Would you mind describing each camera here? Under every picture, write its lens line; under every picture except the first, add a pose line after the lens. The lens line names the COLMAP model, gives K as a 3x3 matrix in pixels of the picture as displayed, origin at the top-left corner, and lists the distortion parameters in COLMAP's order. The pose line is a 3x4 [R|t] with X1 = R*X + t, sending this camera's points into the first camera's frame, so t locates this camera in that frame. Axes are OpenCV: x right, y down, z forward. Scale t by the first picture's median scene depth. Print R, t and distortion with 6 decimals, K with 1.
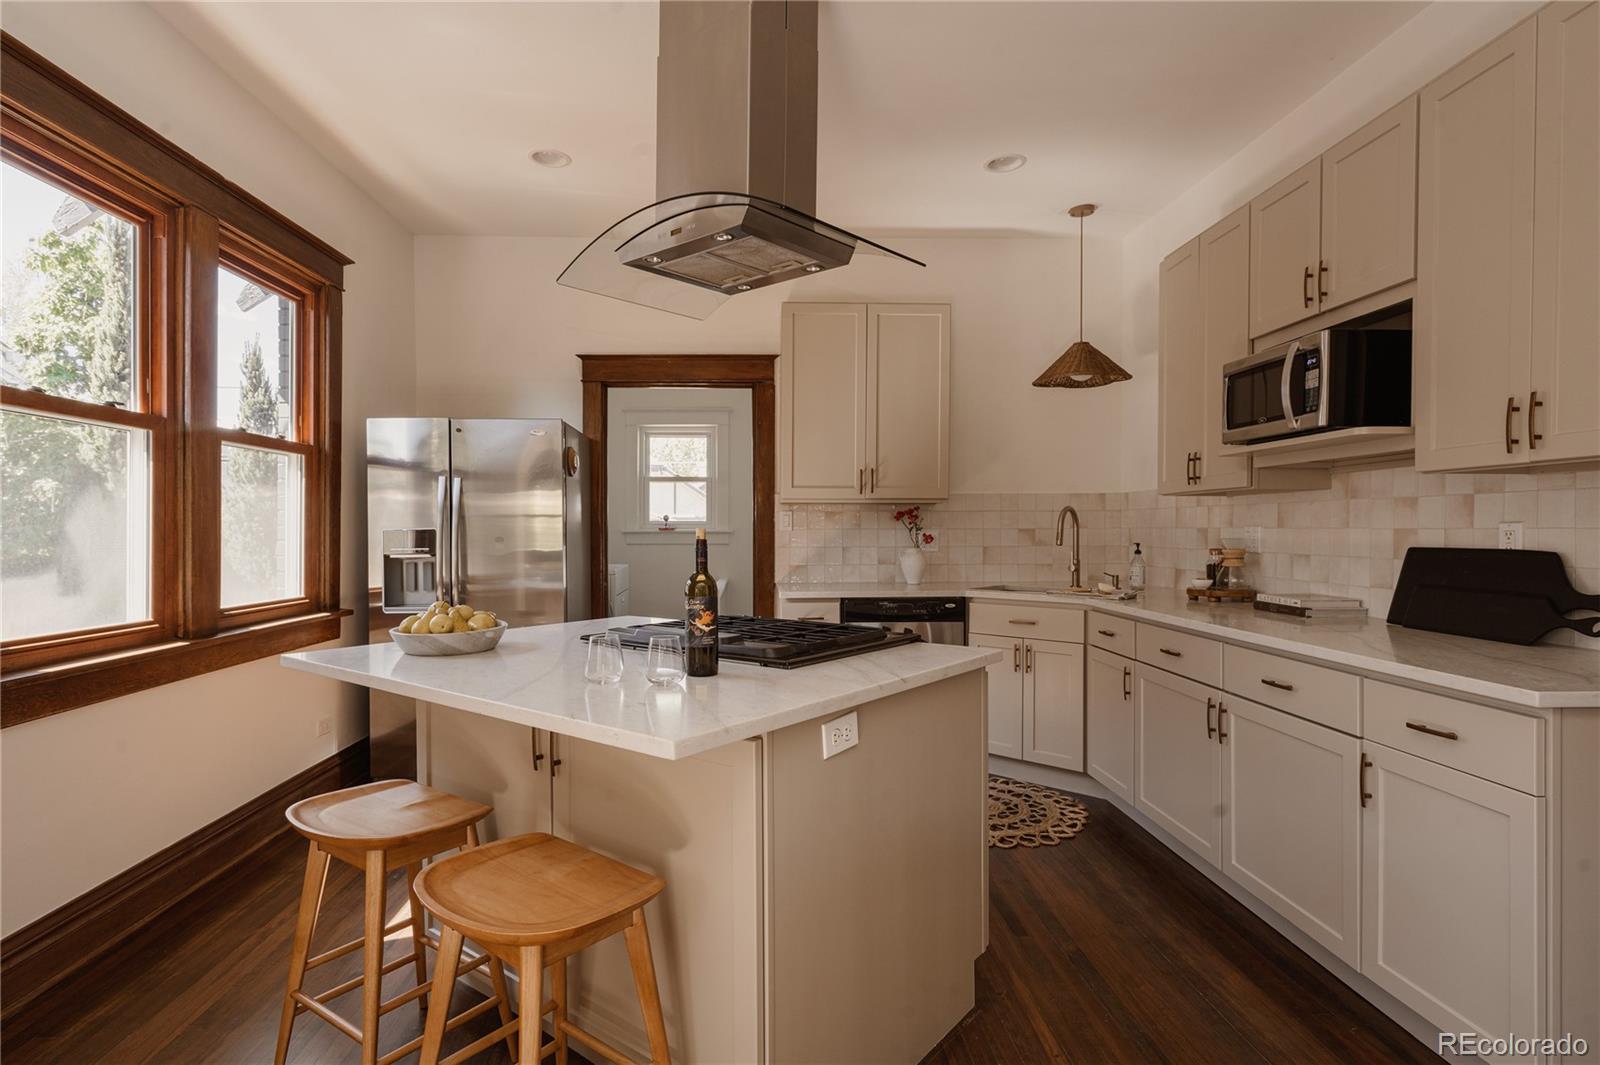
lens RADIAL K [[768.0, 0, 807.6], [0, 768.0, 530.7], [0, 0, 1]] dist [-0.003209, -0.000101]
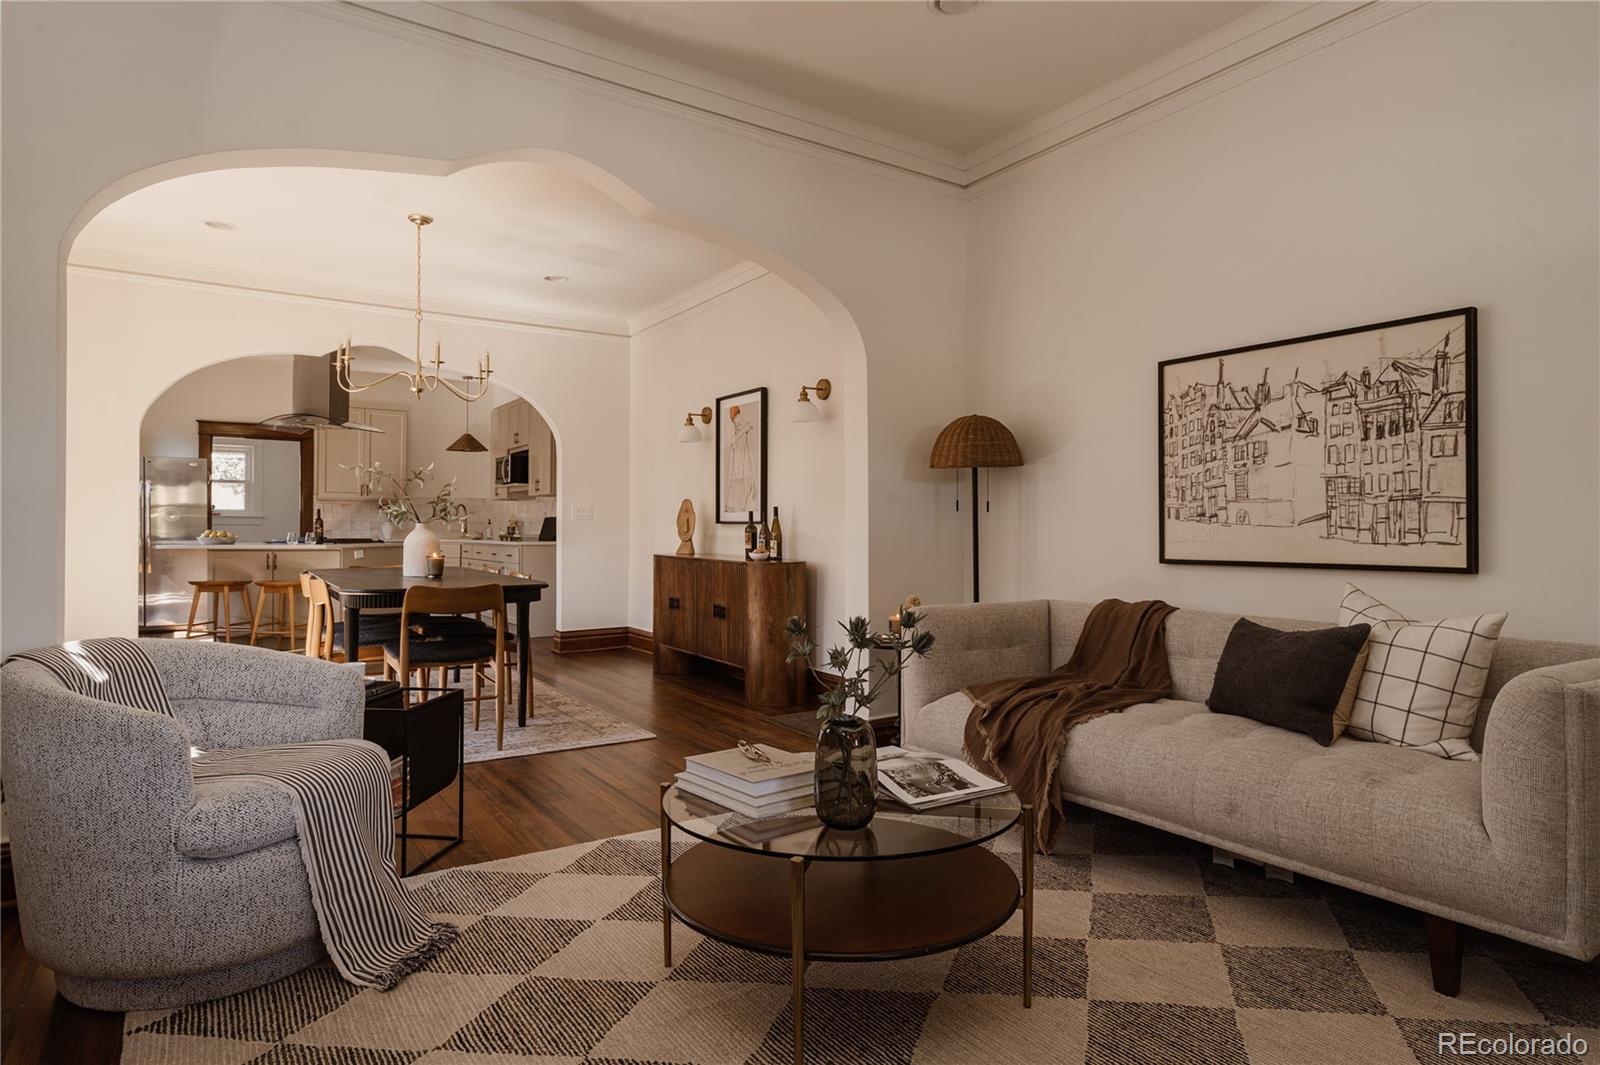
lens RADIAL K [[940.6, 0, 830.6], [0, 940.6, 550.4], [0, 0, 1]] dist [0.001044, 0.007908]
pose [[0.859212, -0.006993, 0.511572, -0.152139], [-0.002474, 0.999838, 0.017822, 0.054707], [-0.511614, -0.016578, 0.859056, -1.959683]]
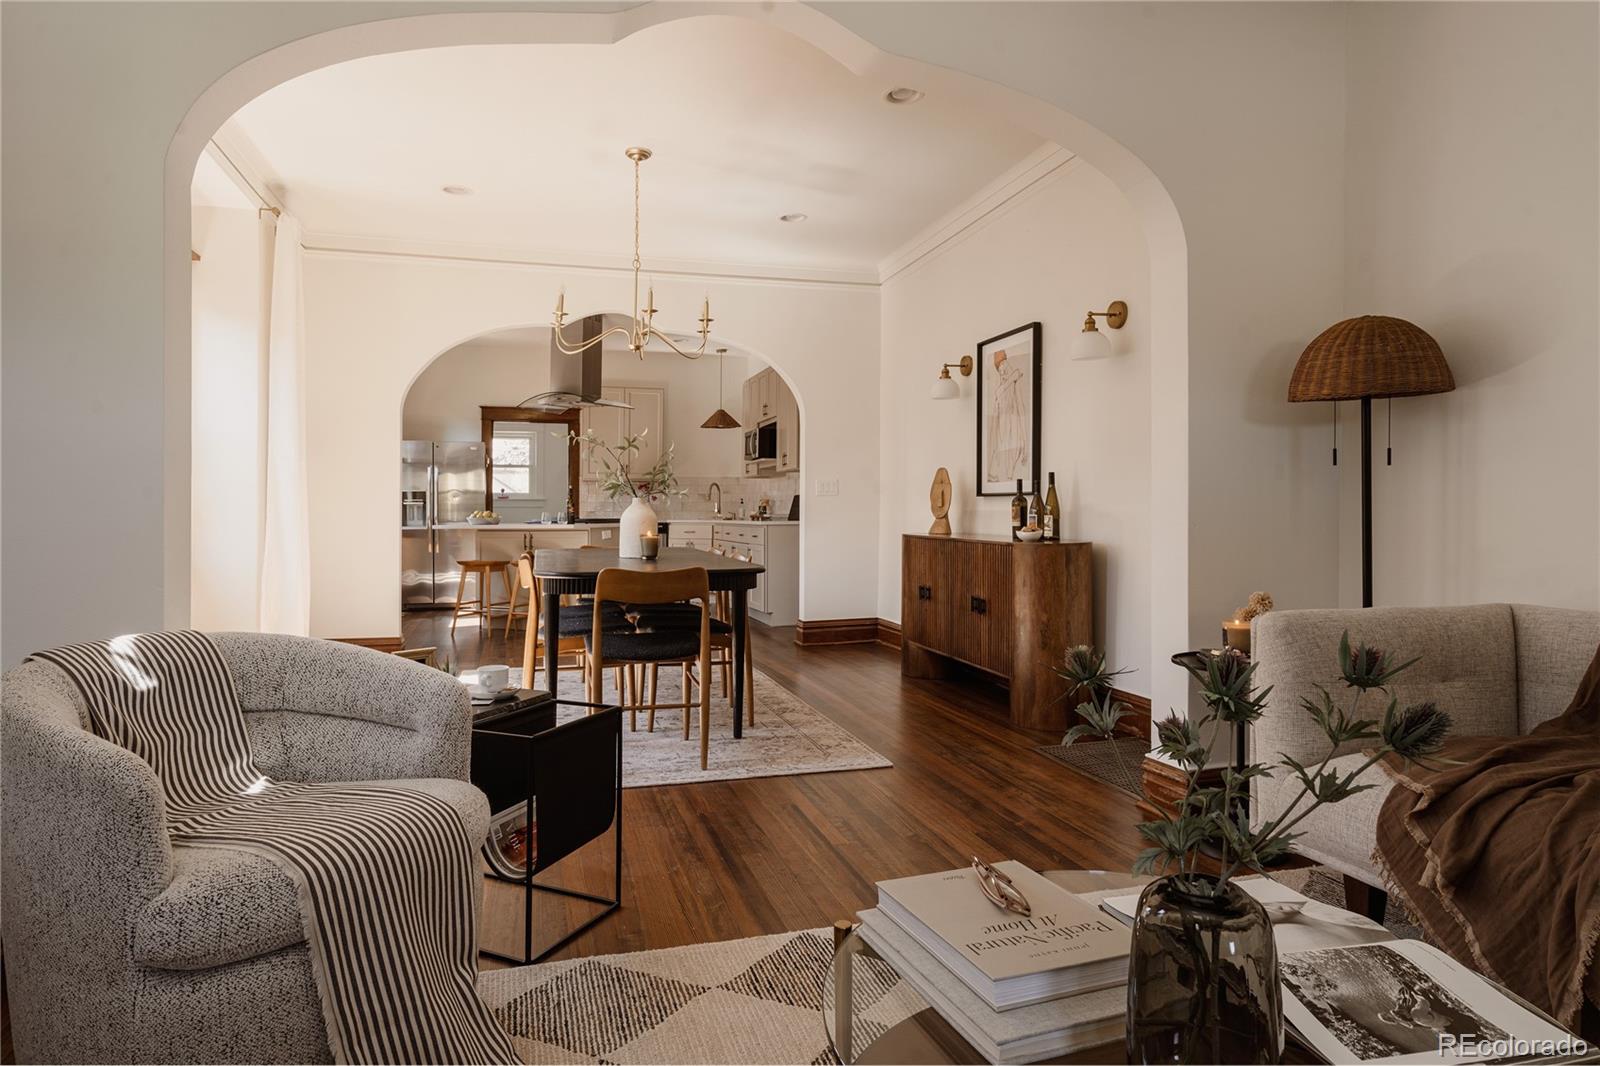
lens RADIAL K [[940.6, 0, 800.5], [0, 940.6, 539.4], [0, 0, 1]] dist [0.001044, 0.007908]
pose [[0.977003, -0.007380, 0.213097, -0.005599], [0.002490, 0.999728, 0.023206, 0.068278], [-0.213210, -0.022142, 0.976755, -1.686485]]
